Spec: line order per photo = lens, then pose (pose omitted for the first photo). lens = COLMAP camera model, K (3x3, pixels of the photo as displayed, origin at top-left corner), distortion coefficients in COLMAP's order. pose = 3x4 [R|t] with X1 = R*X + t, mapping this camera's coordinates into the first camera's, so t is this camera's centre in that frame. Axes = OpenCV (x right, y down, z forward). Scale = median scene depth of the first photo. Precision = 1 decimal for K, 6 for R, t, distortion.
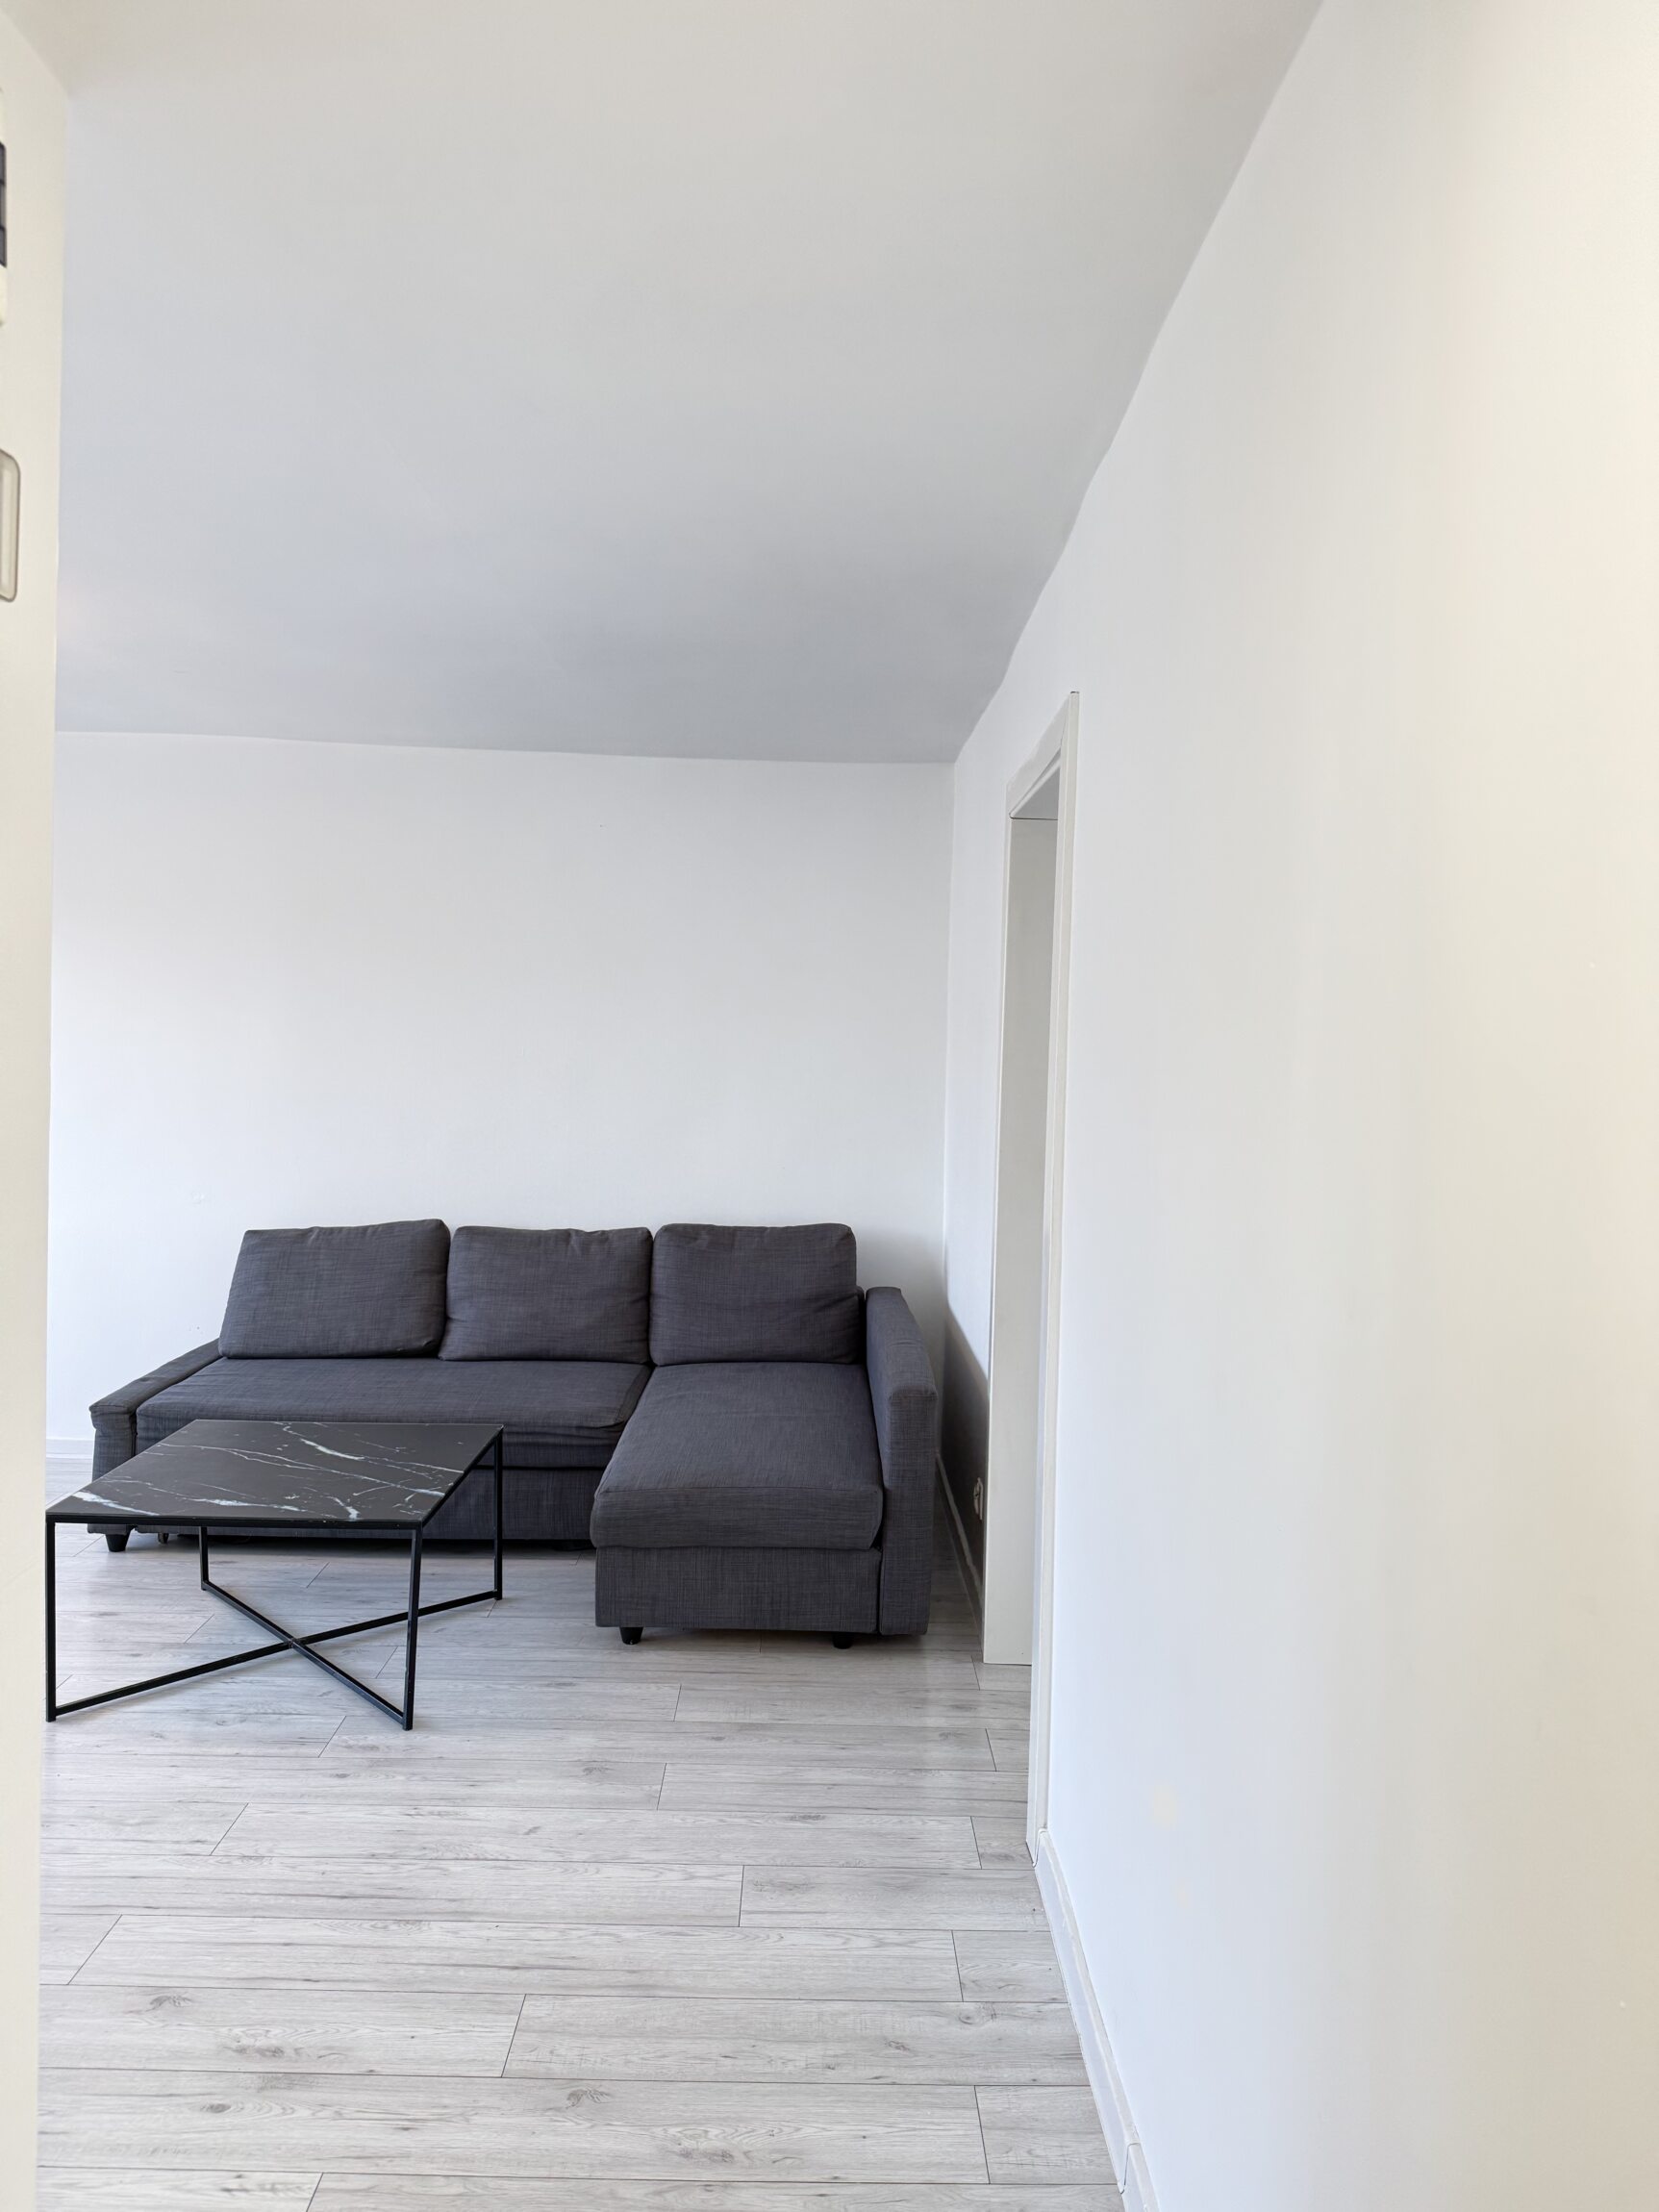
lens RADIAL K [[1549.2, 0, 827.3], [0, 1549.2, 1097.9], [0, 0, 1]] dist [0.006558, -0.017077]
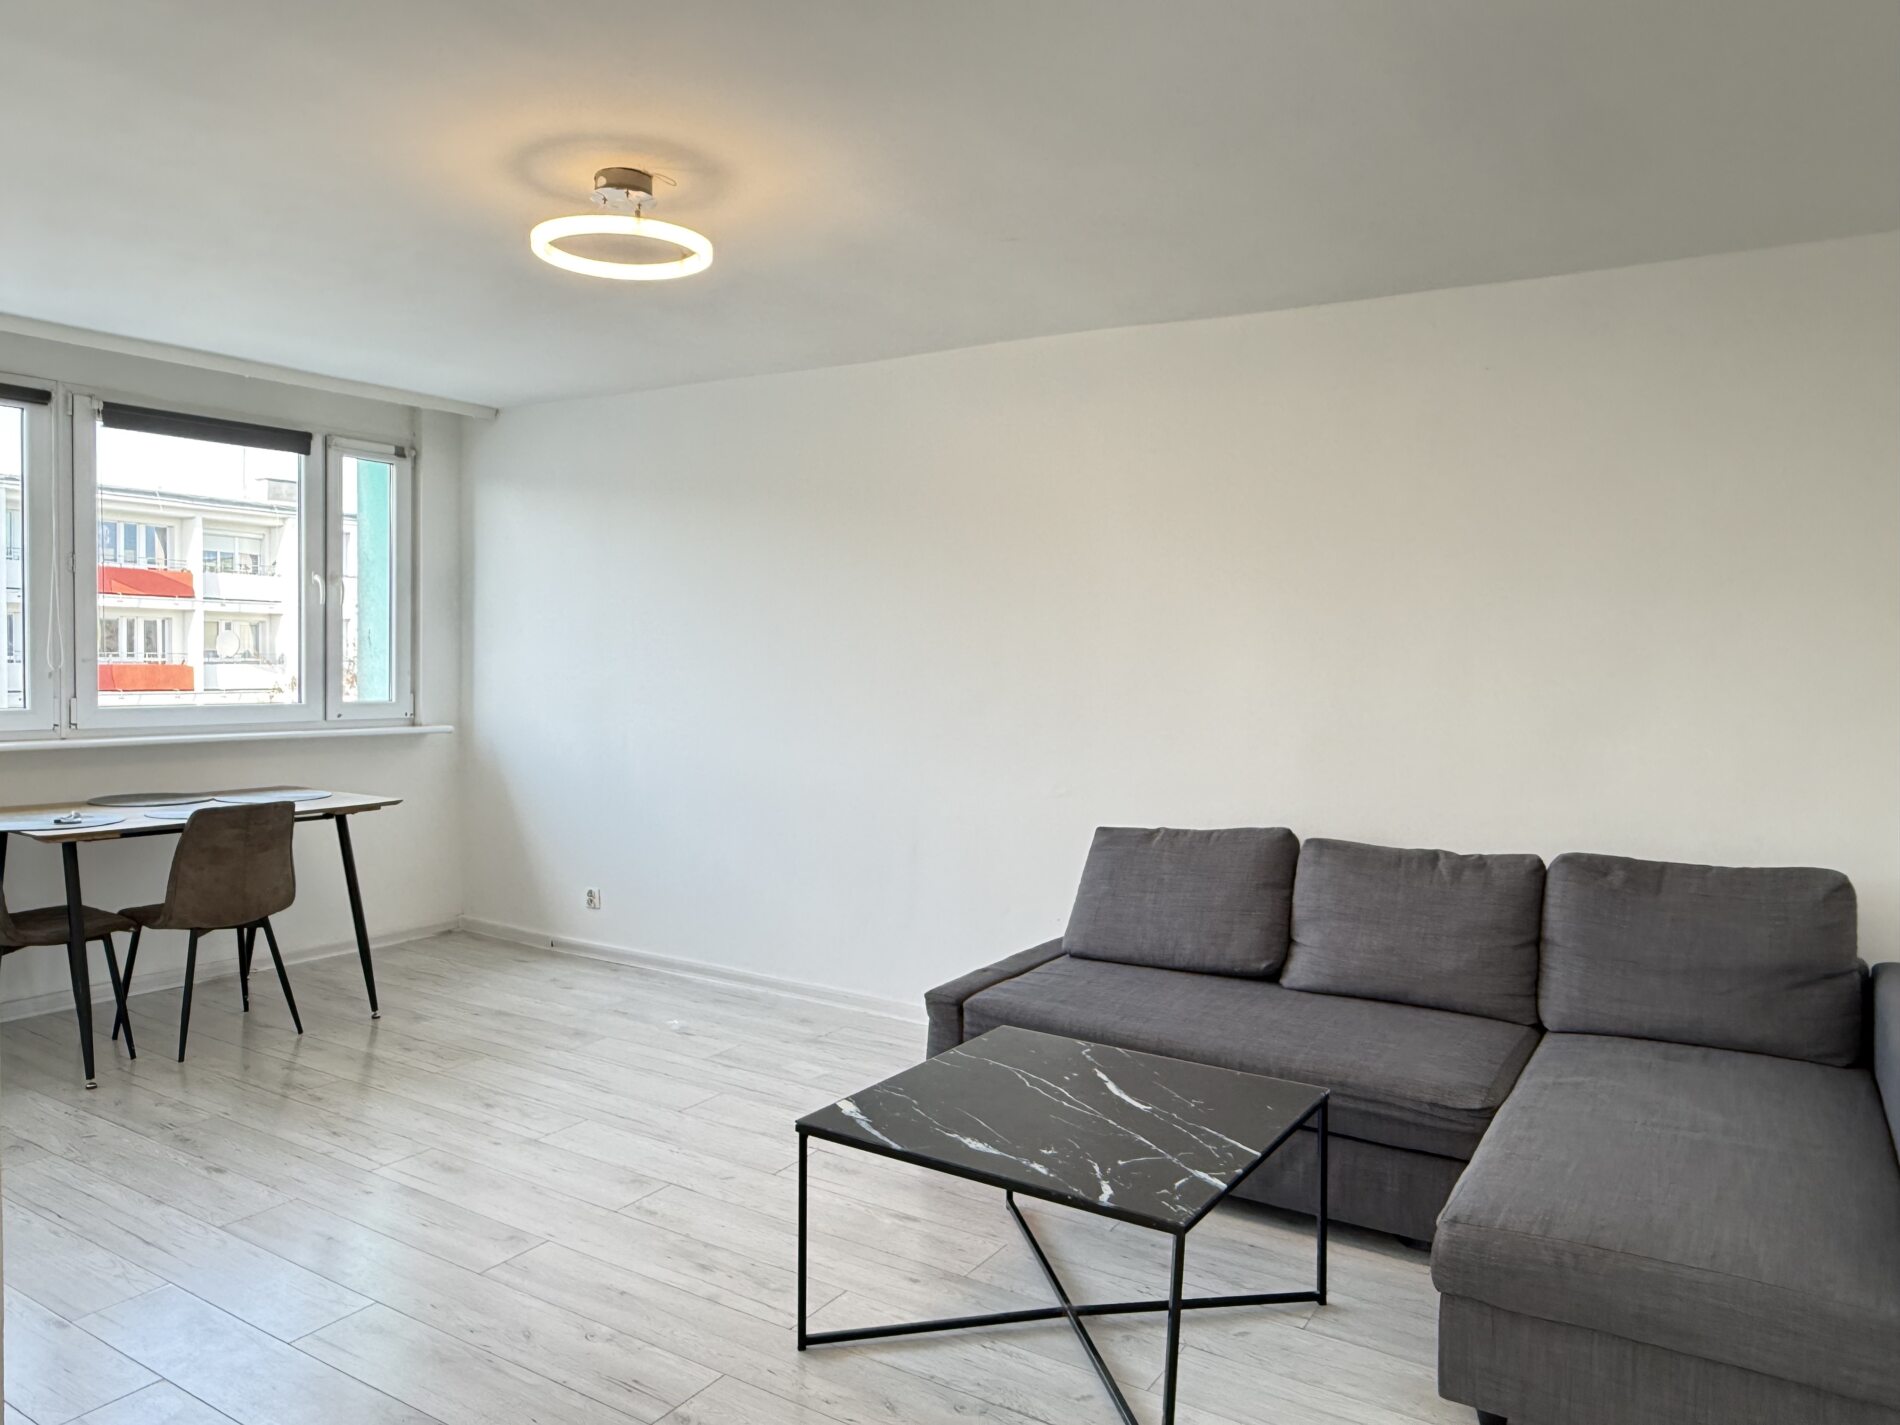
lens RADIAL K [[1285.1, 0, 940.7], [0, 1285.1, 698.0], [0, 0, 1]] dist [0.003525, -0.000263]
pose [[0.838300, 0.008126, -0.545149, -0.014686], [-0.017924, 0.999759, -0.012661, 0.018121], [0.544915, 0.020385, 0.838244, 0.301314]]
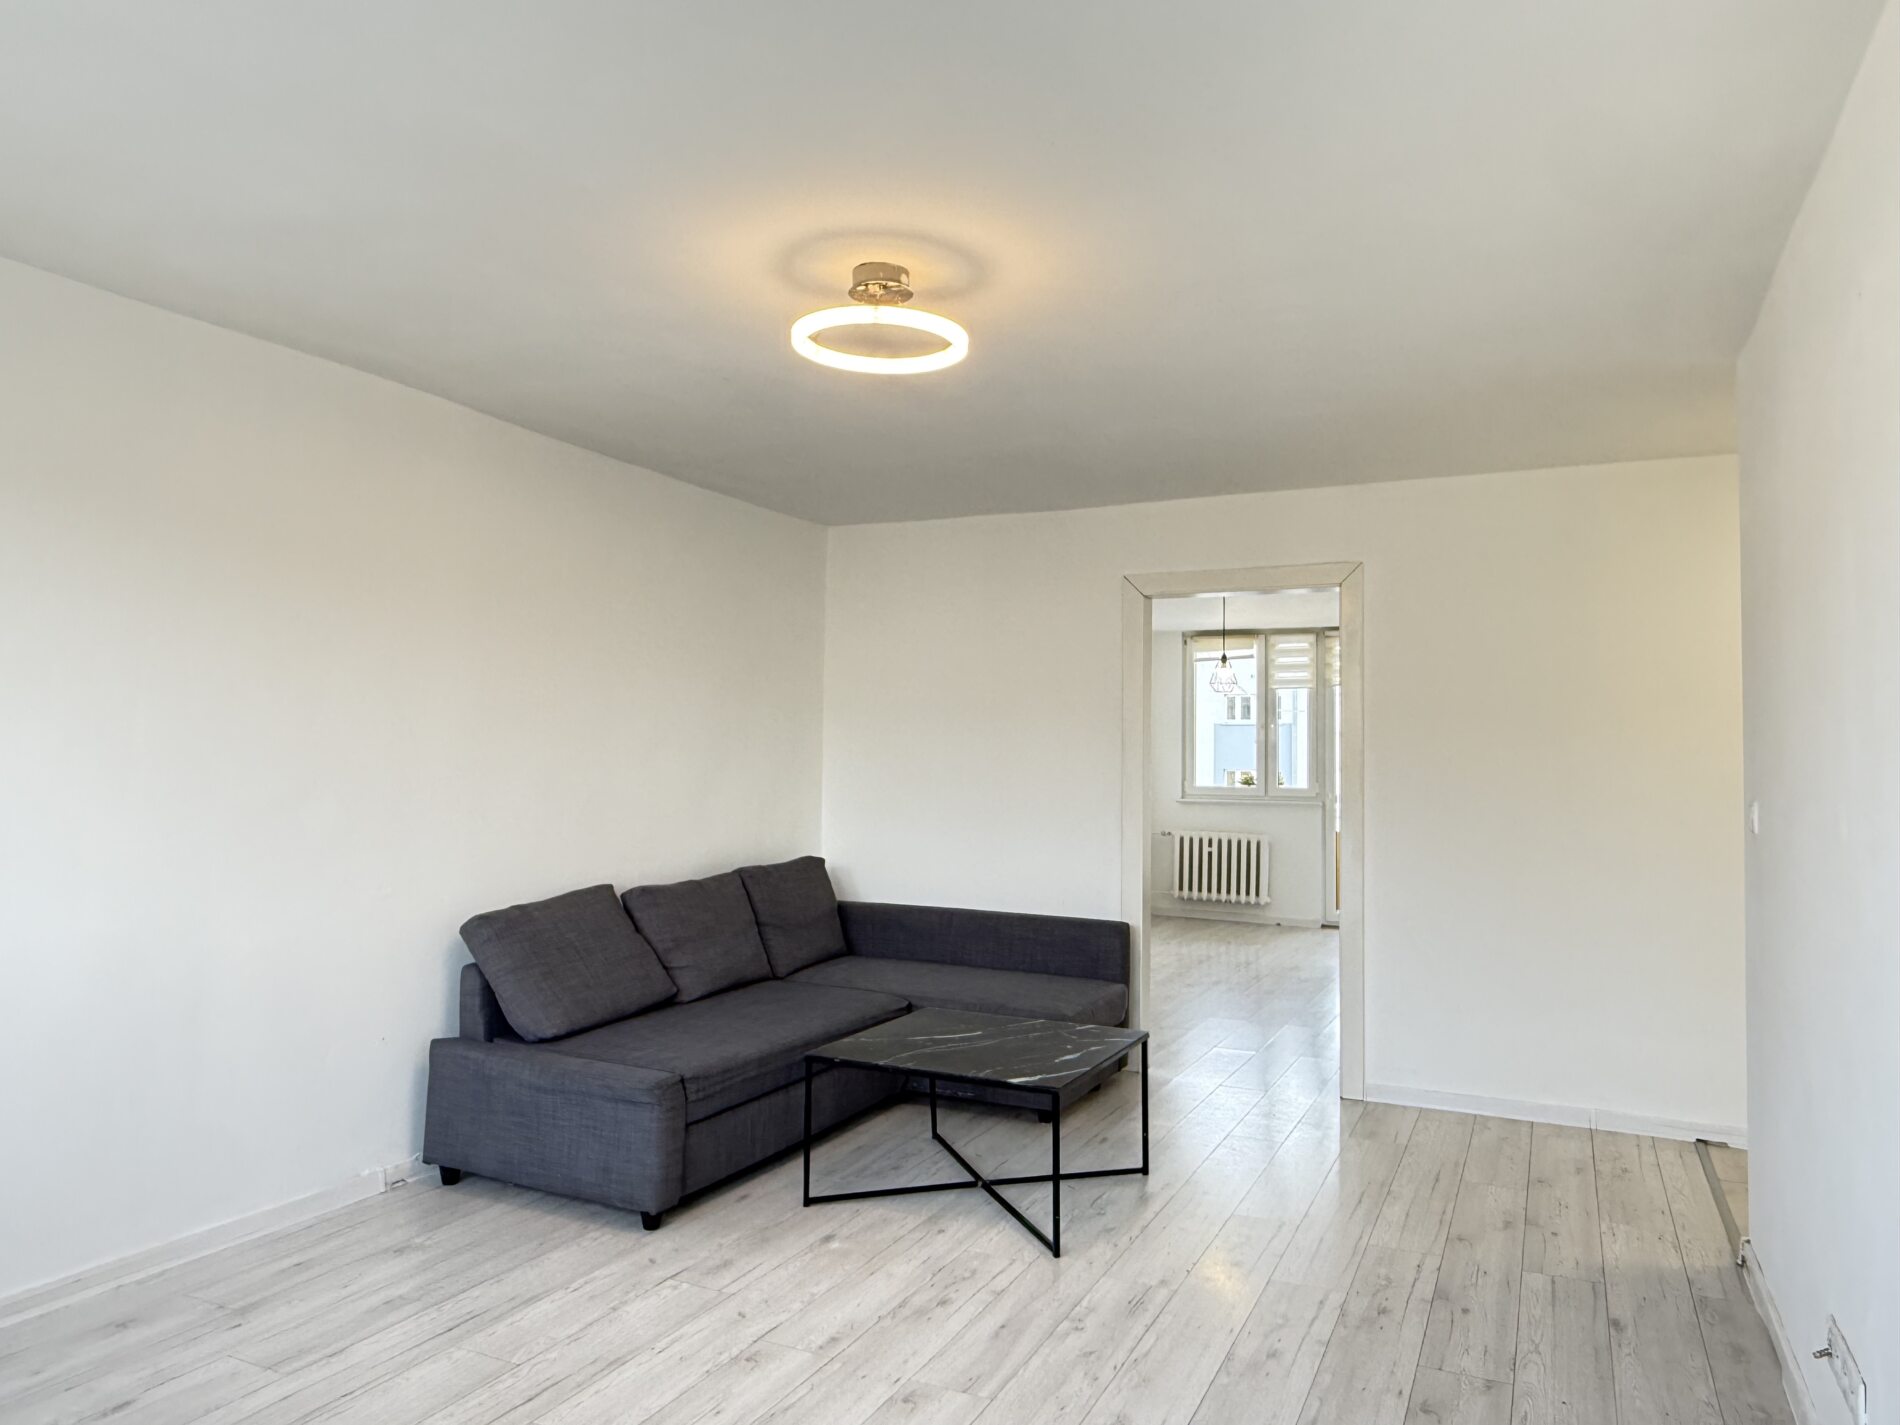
lens RADIAL K [[1285.1, 0, 932.3], [0, 1285.1, 705.4], [0, 0, 1]] dist [0.003525, -0.000263]
pose [[0.446776, 0.021981, 0.894376, -1.122586], [0.034998, 0.998503, -0.042023, -0.000633], [-0.893961, 0.050076, 0.445338, 0.460408]]
